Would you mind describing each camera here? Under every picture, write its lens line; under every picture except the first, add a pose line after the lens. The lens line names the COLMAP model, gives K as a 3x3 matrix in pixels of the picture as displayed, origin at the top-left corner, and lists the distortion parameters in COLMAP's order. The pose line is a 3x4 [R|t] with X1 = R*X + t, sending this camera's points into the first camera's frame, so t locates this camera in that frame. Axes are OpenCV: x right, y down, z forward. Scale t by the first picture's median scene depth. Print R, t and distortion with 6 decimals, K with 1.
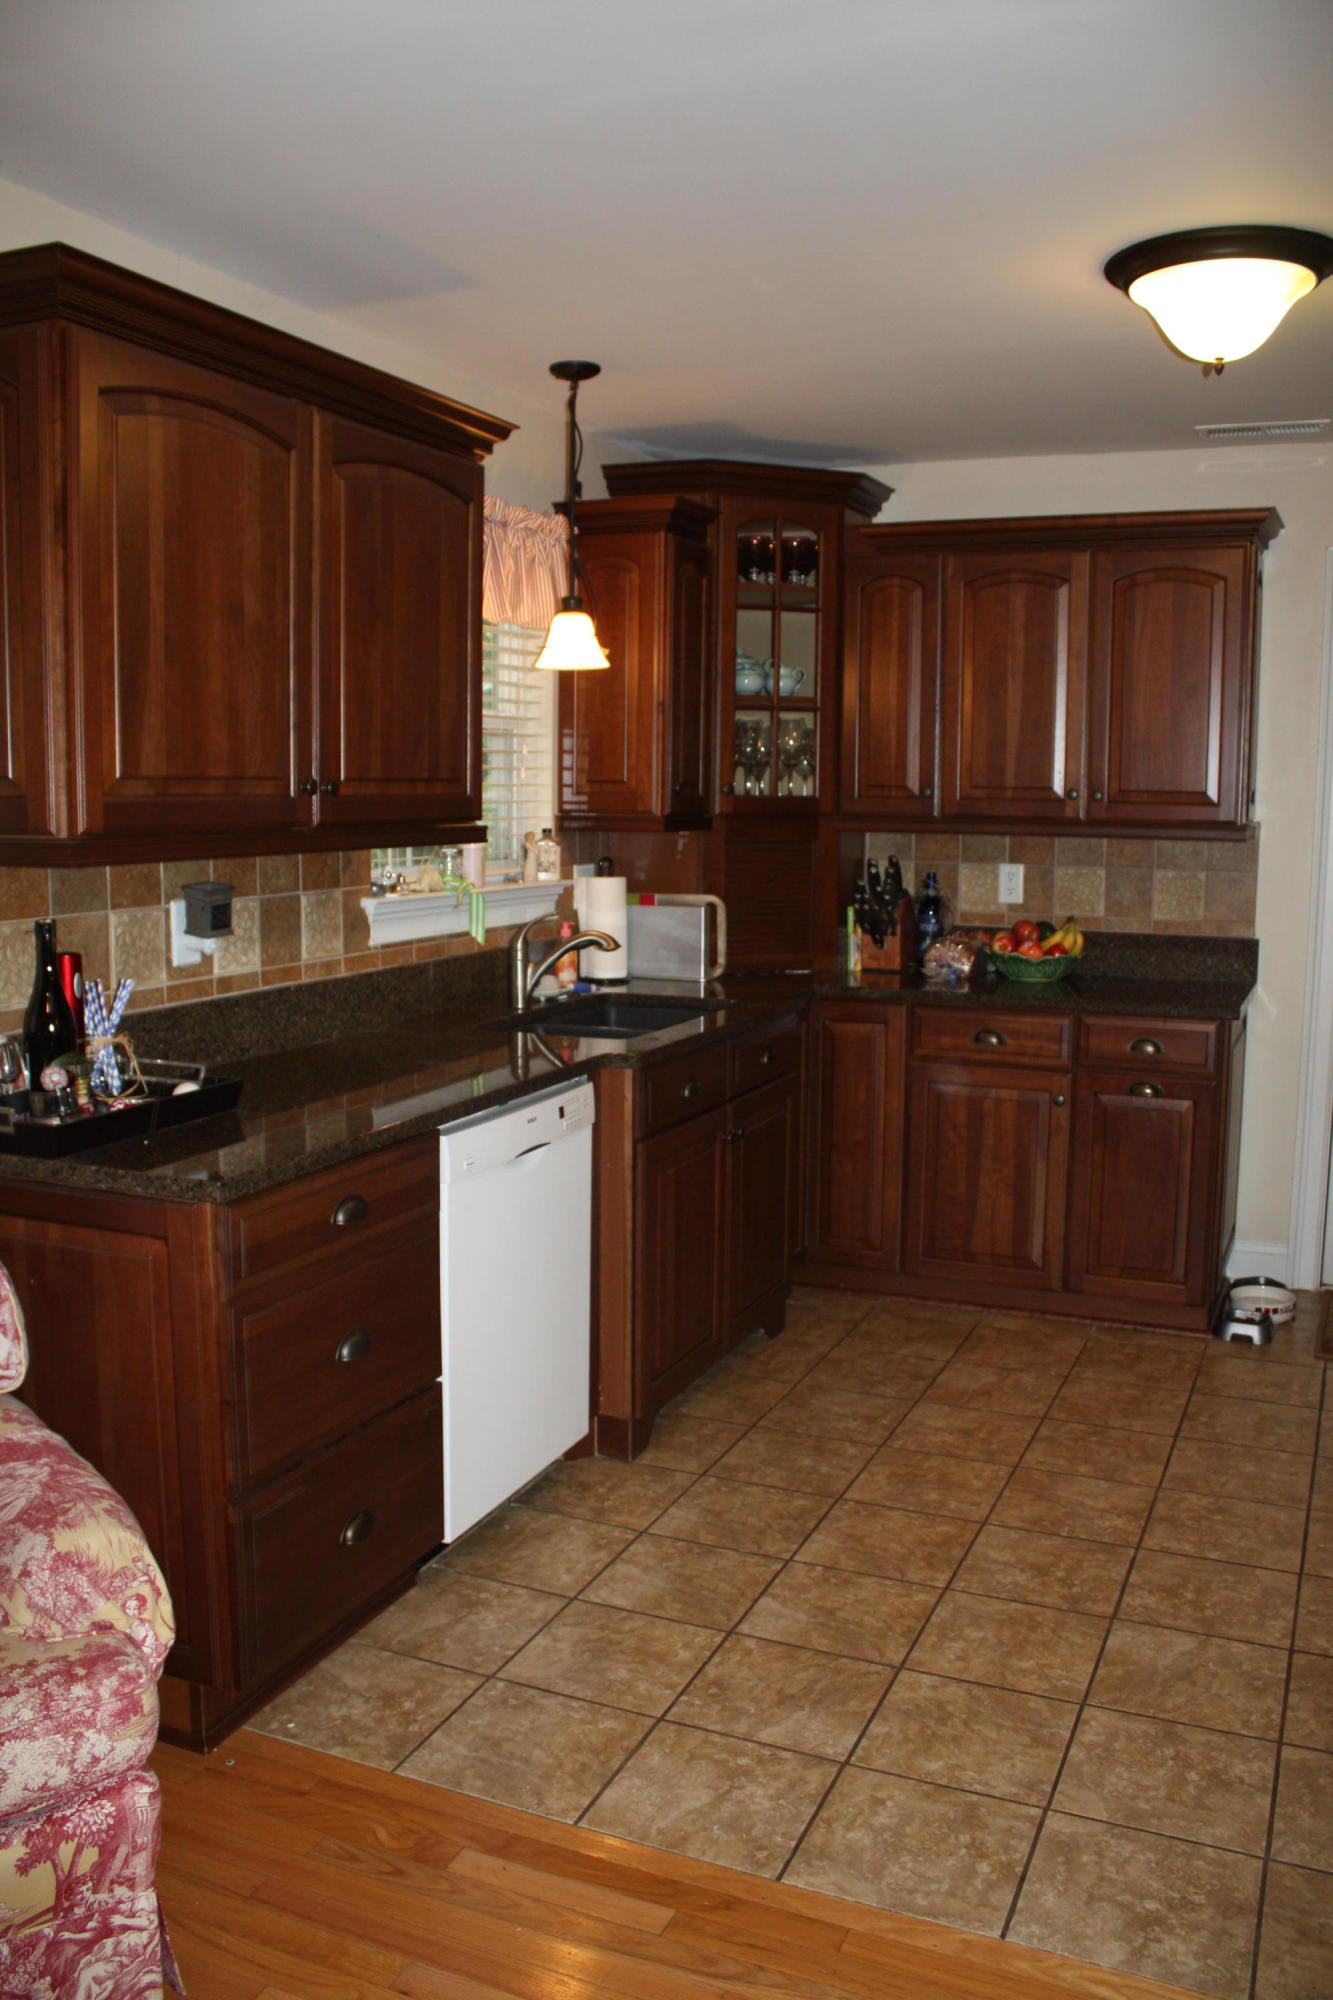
lens RADIAL K [[1655.5, 0, 669.1], [0, 1655.5, 1025.4], [0, 0, 1]] dist [-0.141255, 0.127985]
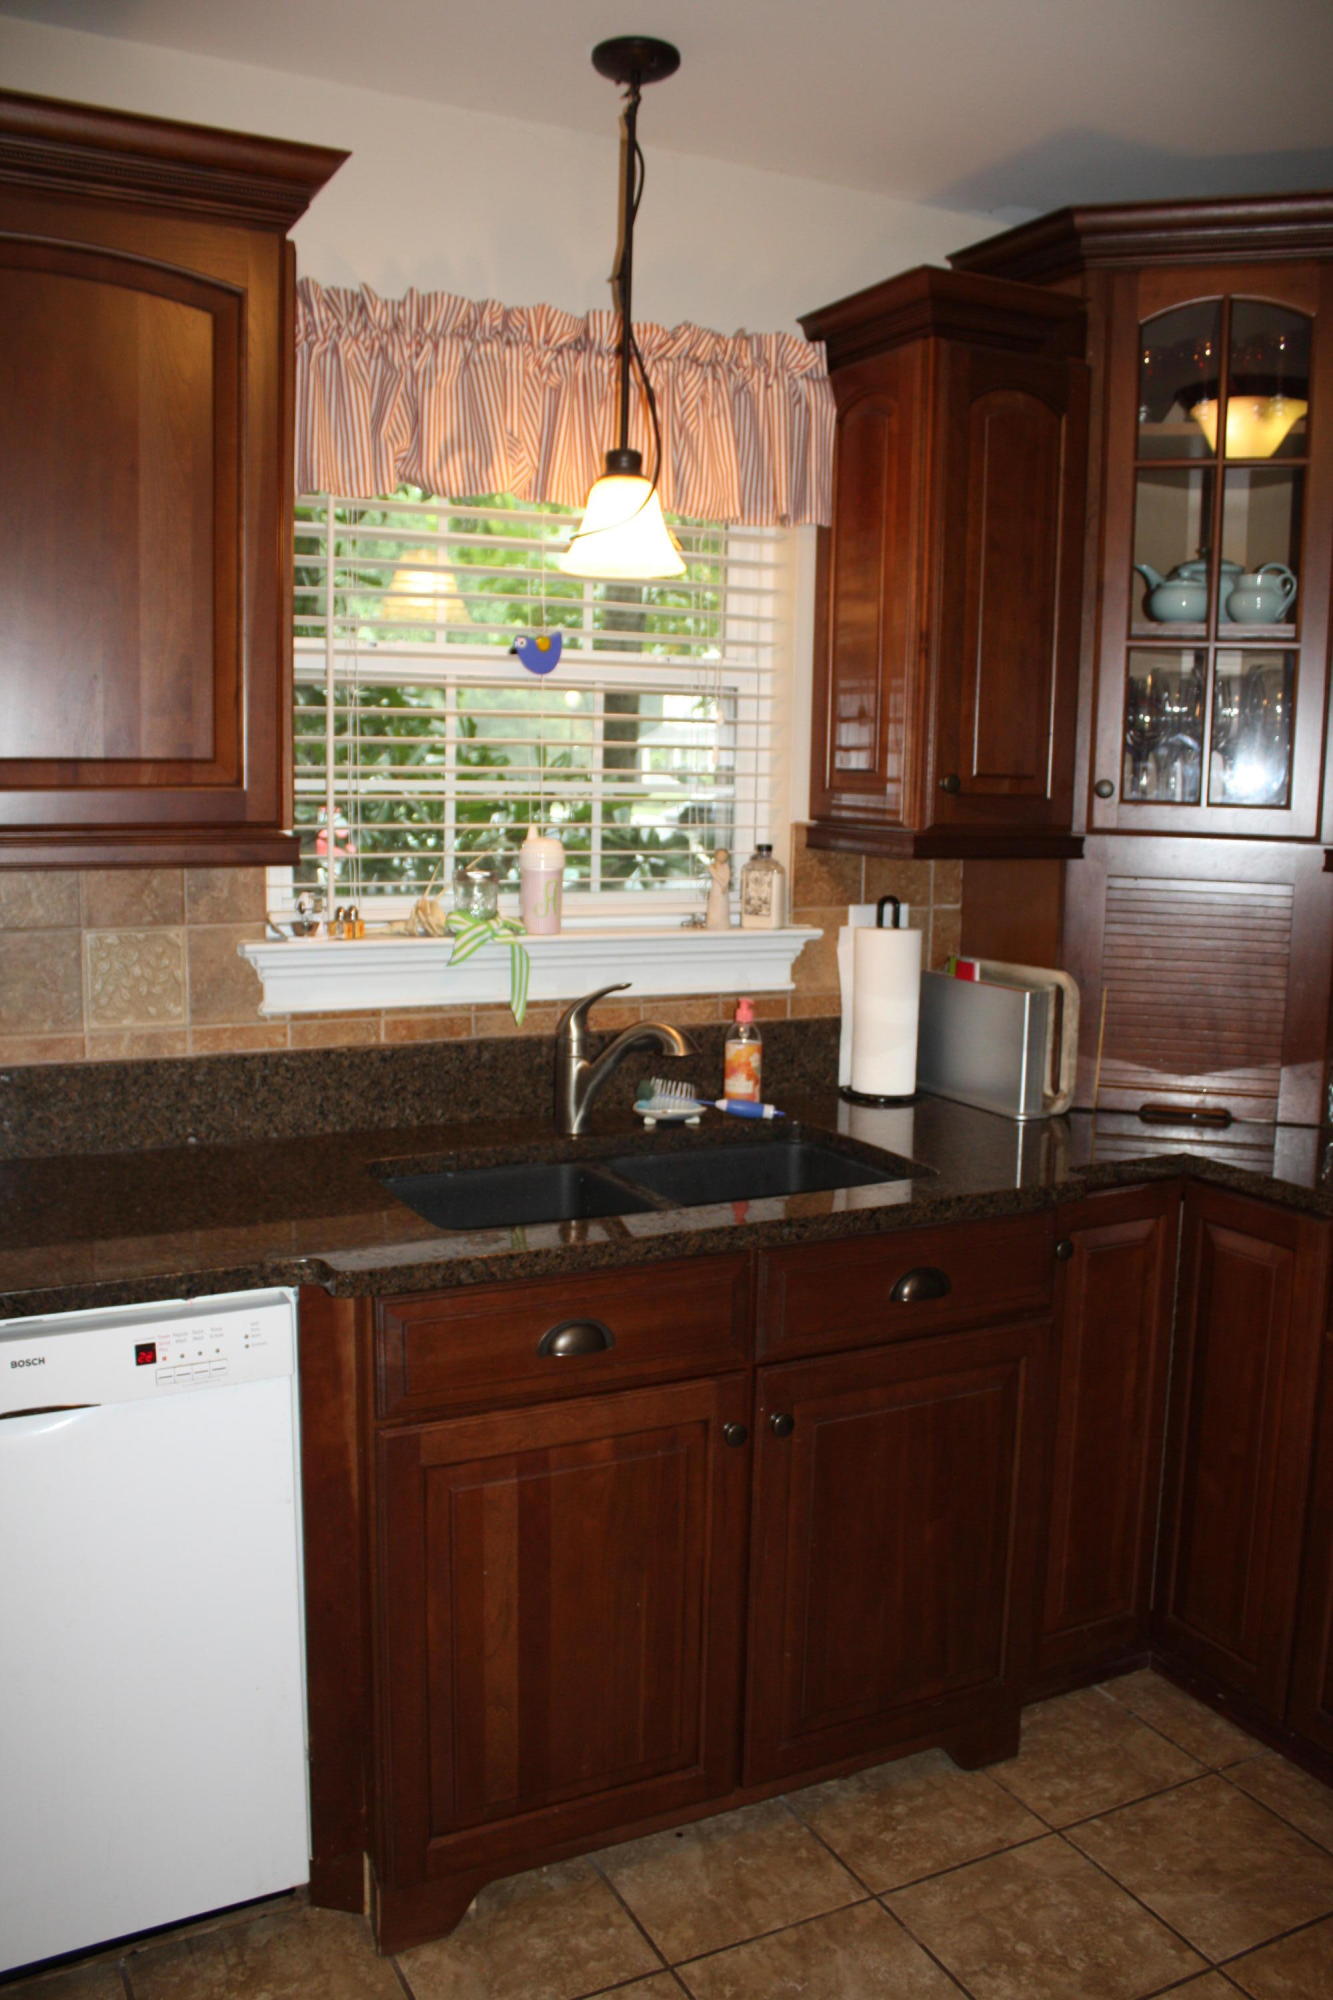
lens RADIAL K [[1655.5, 0, 669.1], [0, 1655.5, 1025.4], [0, 0, 1]] dist [-0.141255, 0.127985]
pose [[0.776096, 0.103543, -0.622056, 0.323835], [-0.104164, 0.993927, 0.035484, -0.077013], [0.621952, 0.037257, 0.782168, 0.540757]]
